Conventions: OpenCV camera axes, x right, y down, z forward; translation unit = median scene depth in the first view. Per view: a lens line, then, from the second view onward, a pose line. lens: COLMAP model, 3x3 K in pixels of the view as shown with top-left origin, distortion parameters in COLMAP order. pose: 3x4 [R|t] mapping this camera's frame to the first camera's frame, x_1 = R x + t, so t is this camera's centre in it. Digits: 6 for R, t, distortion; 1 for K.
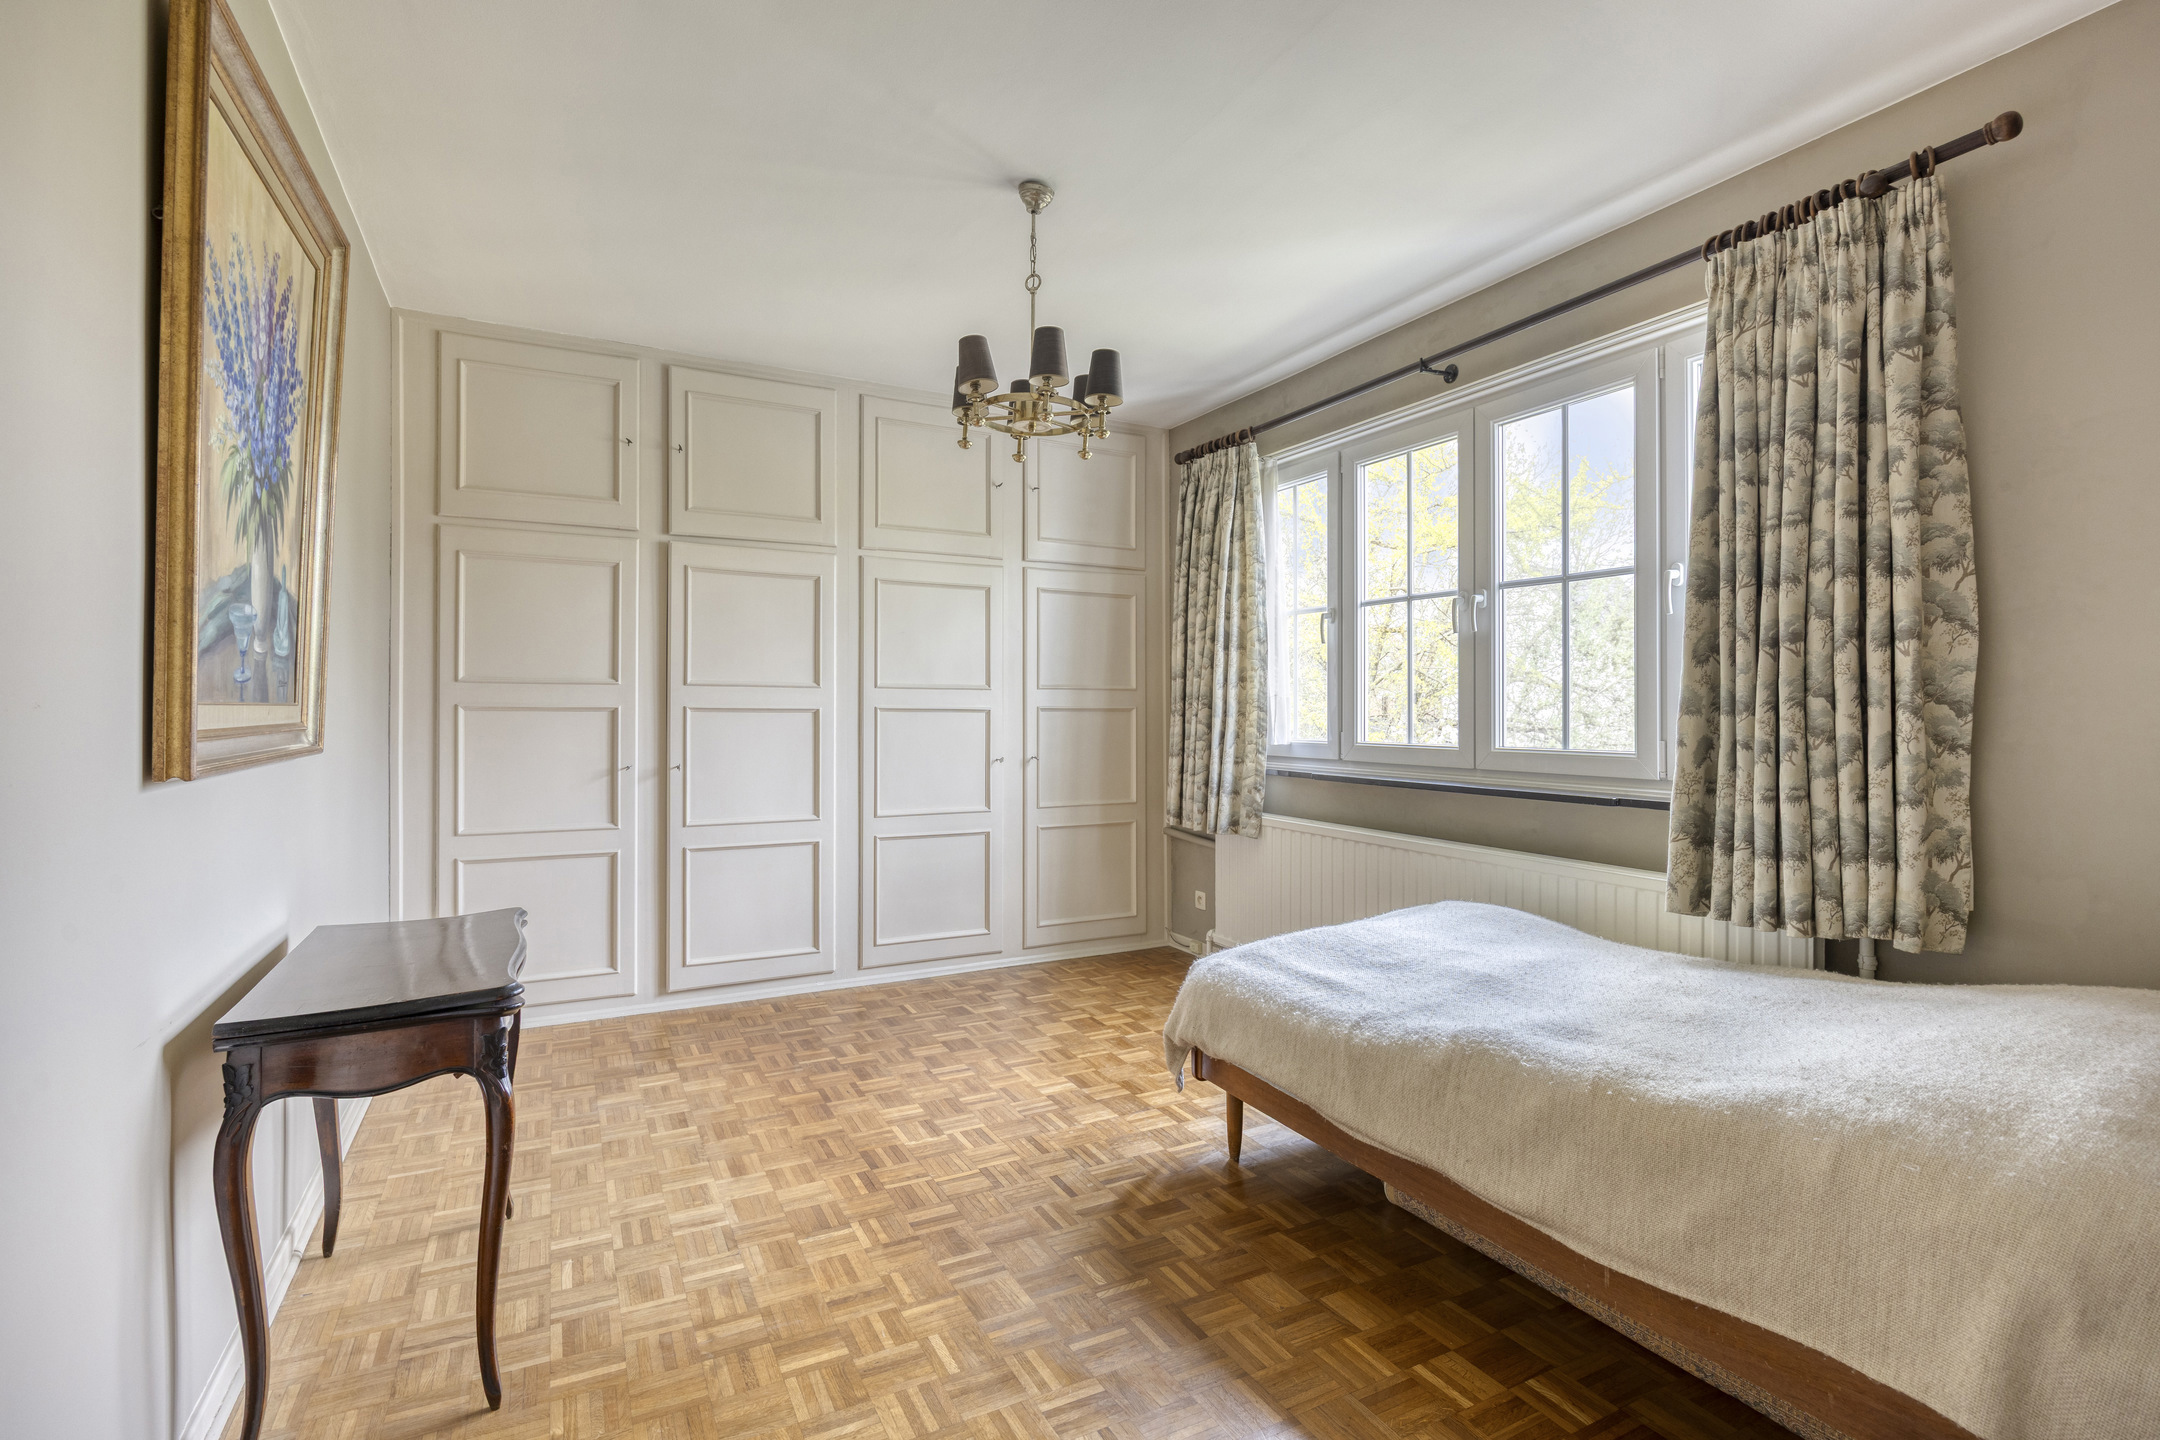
lens RADIAL K [[1040.9, 0, 1080.0], [0, 1040.9, 720.0], [0, 0, 1]] dist [-0.000192, 0.000094]
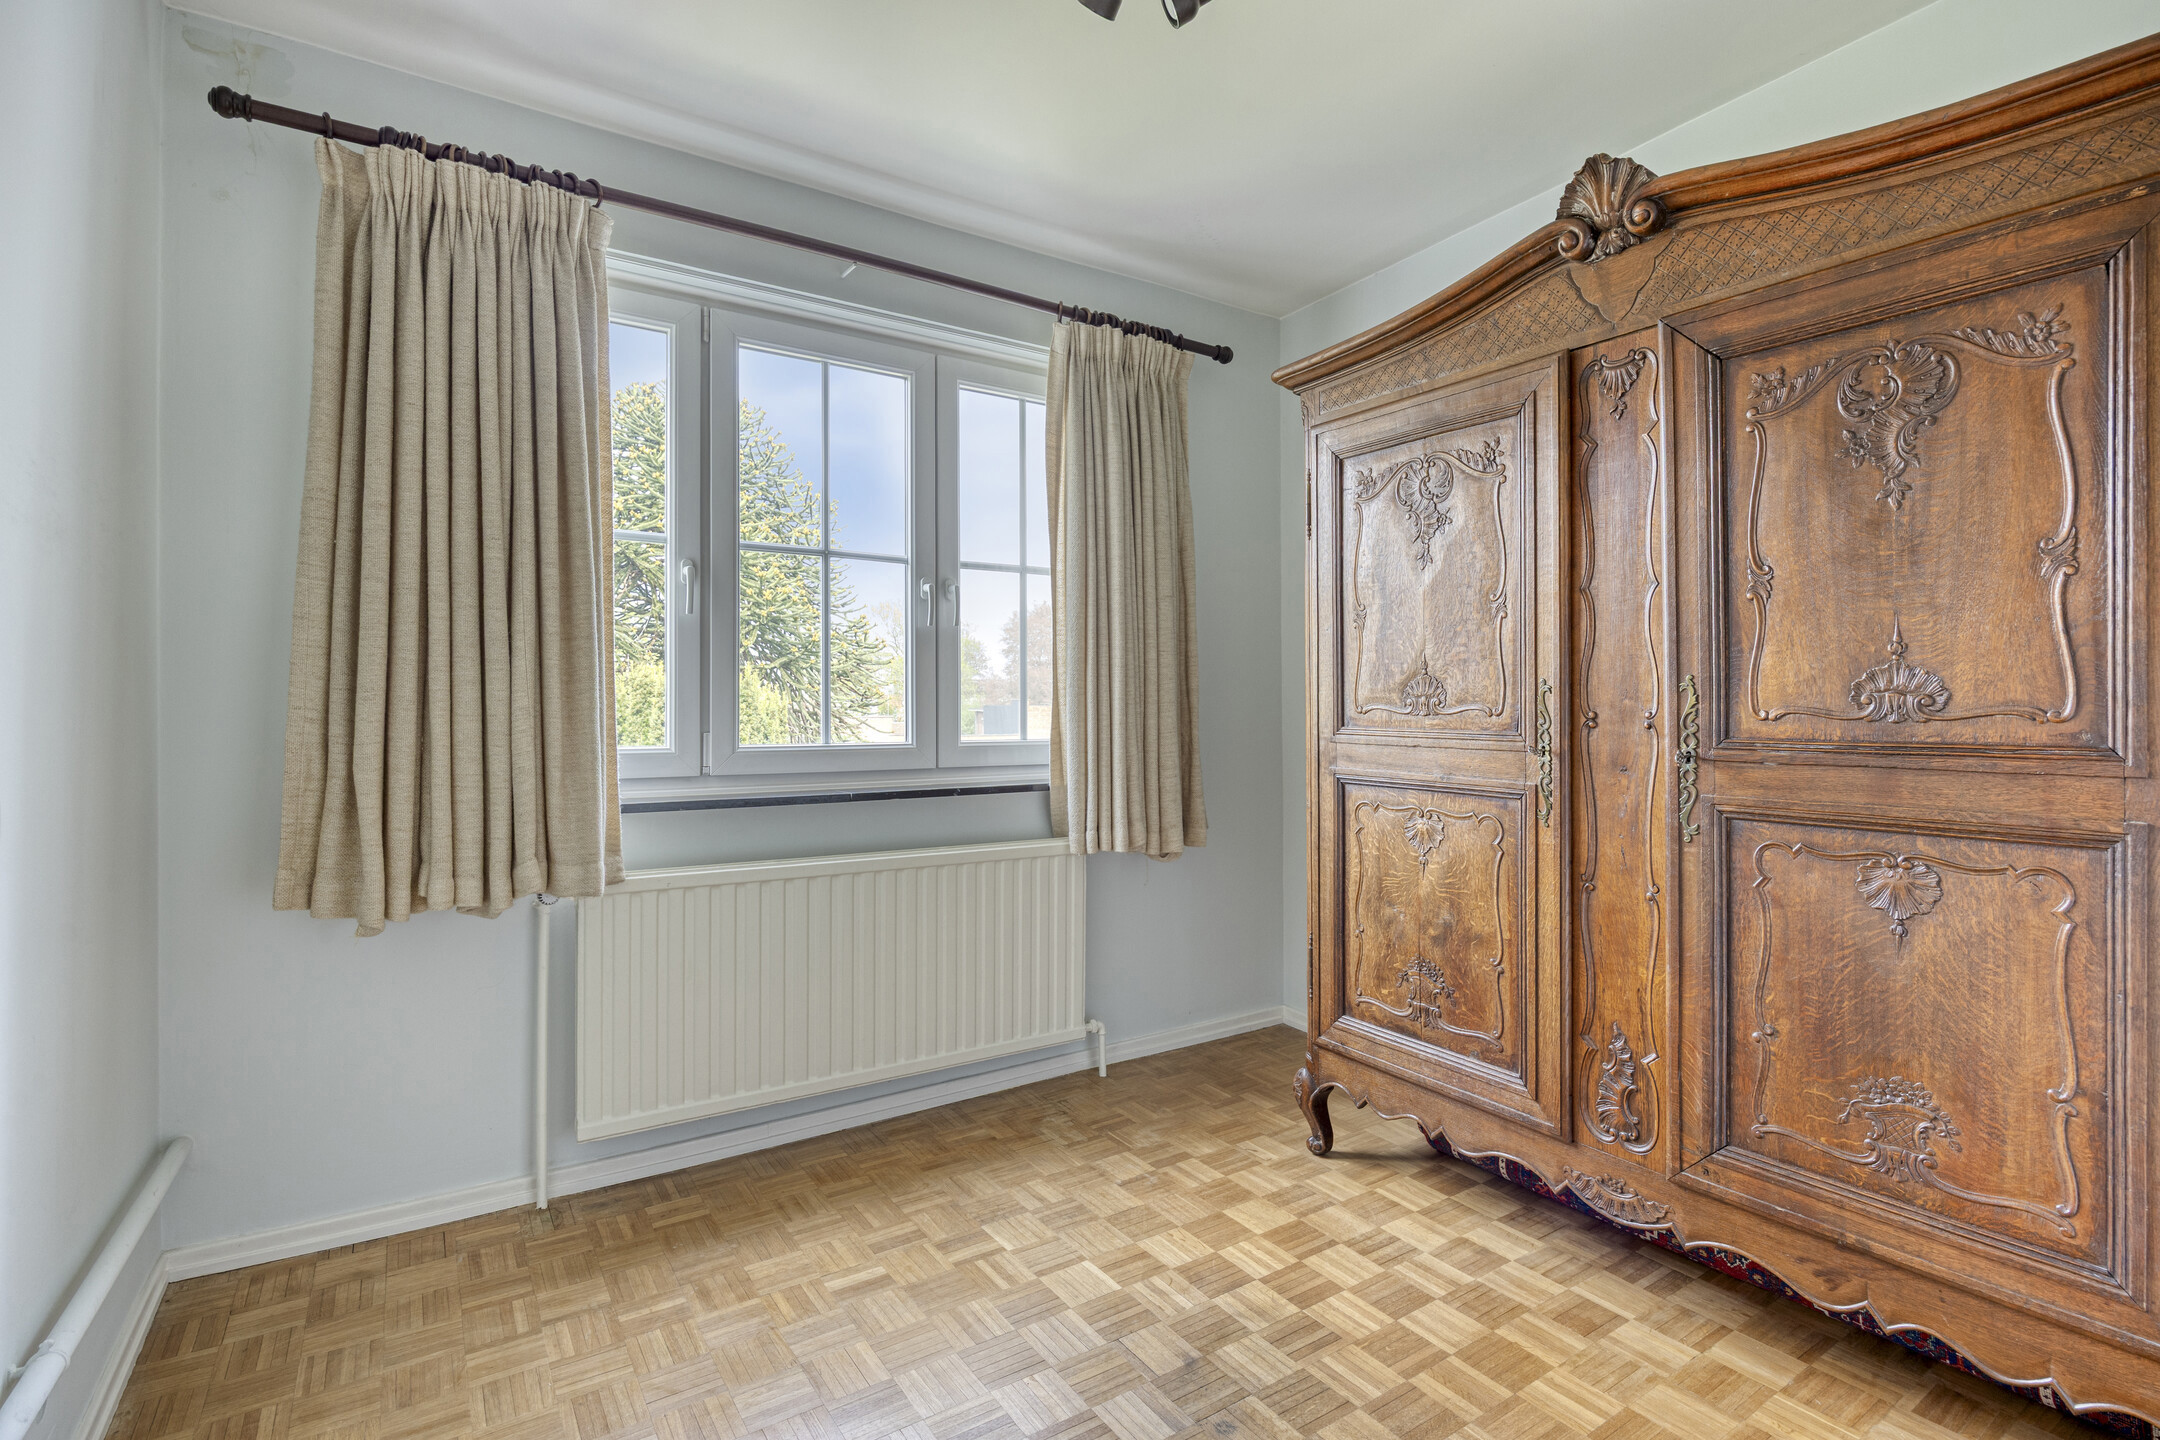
lens RADIAL K [[1040.9, 0, 1080.0], [0, 1040.9, 720.0], [0, 0, 1]] dist [-0.000192, 0.000094]
pose [[-0.118618, -0.021543, 0.992706, -0.501479], [0.008220, 0.999709, 0.022678, -0.012759], [-0.992906, 0.010850, -0.118406, 0.969375]]
